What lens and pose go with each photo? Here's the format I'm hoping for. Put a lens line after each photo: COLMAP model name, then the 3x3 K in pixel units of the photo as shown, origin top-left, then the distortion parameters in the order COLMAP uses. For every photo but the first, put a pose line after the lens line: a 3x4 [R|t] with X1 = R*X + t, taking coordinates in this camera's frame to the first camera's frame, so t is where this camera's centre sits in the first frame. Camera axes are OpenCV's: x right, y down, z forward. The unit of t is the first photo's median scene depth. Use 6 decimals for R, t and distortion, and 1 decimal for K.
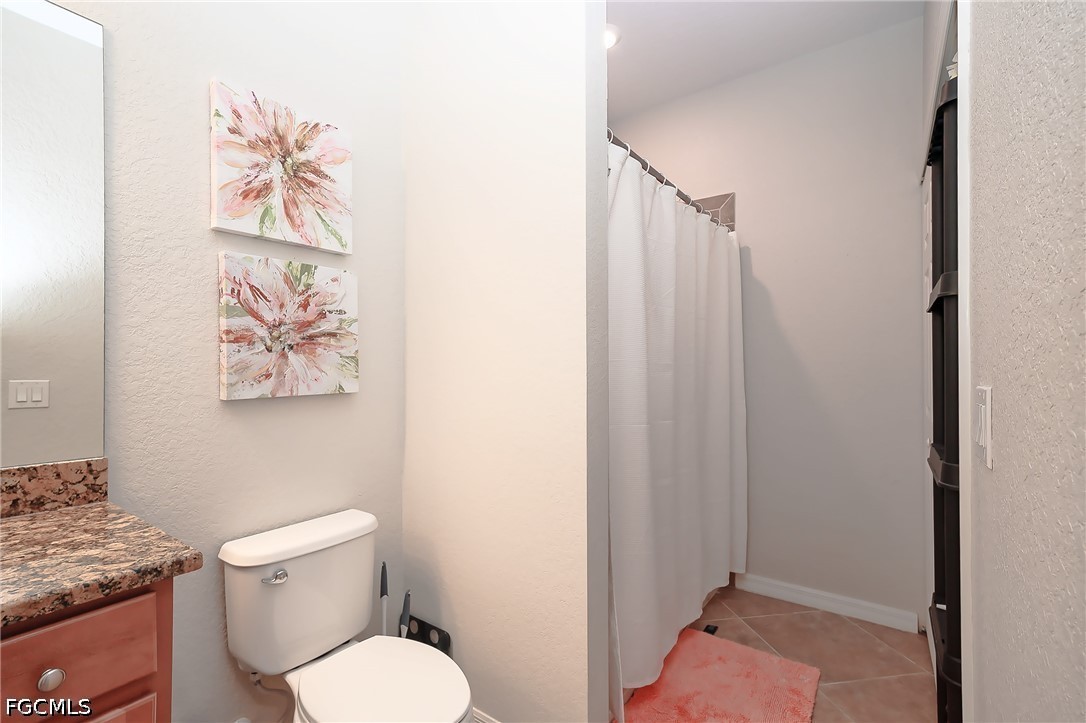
lens RADIAL K [[438.4, 0, 538.3], [0, 438.4, 360.9], [0, 0, 1]] dist [-0.020561, 0.000353]
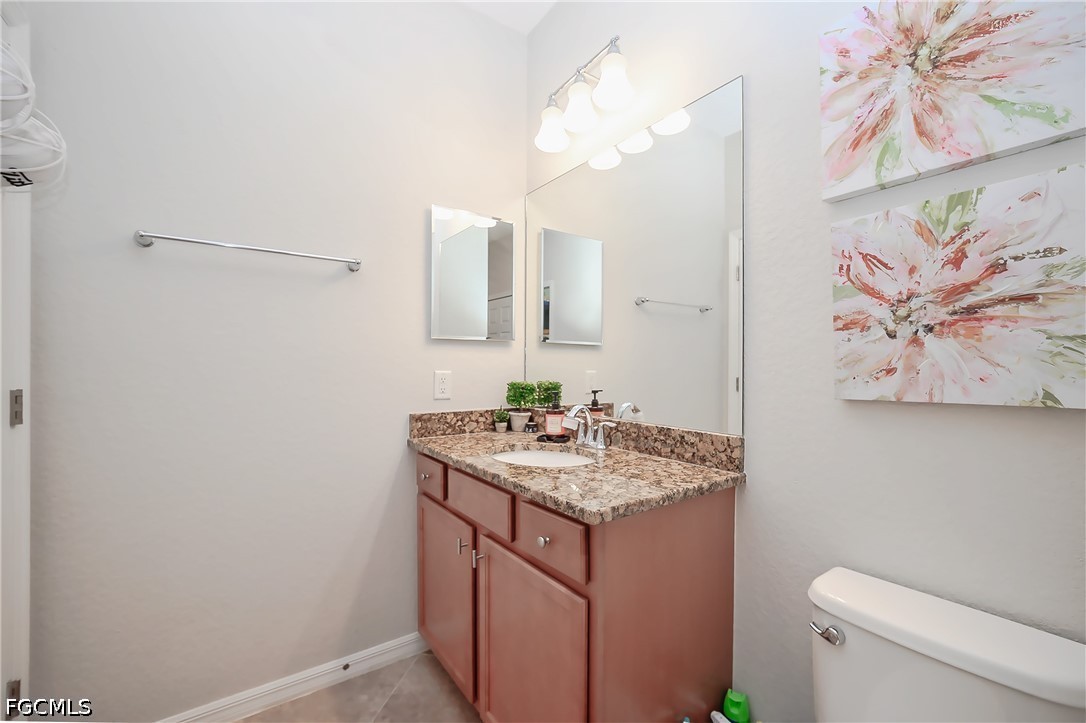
lens RADIAL K [[438.4, 0, 538.3], [0, 438.4, 360.9], [0, 0, 1]] dist [-0.020561, 0.000353]
pose [[-0.290765, -0.003422, -0.956788, 0.238286], [0.023337, 0.999671, -0.010667, 0.010778], [0.956510, -0.025430, -0.290590, 0.627439]]
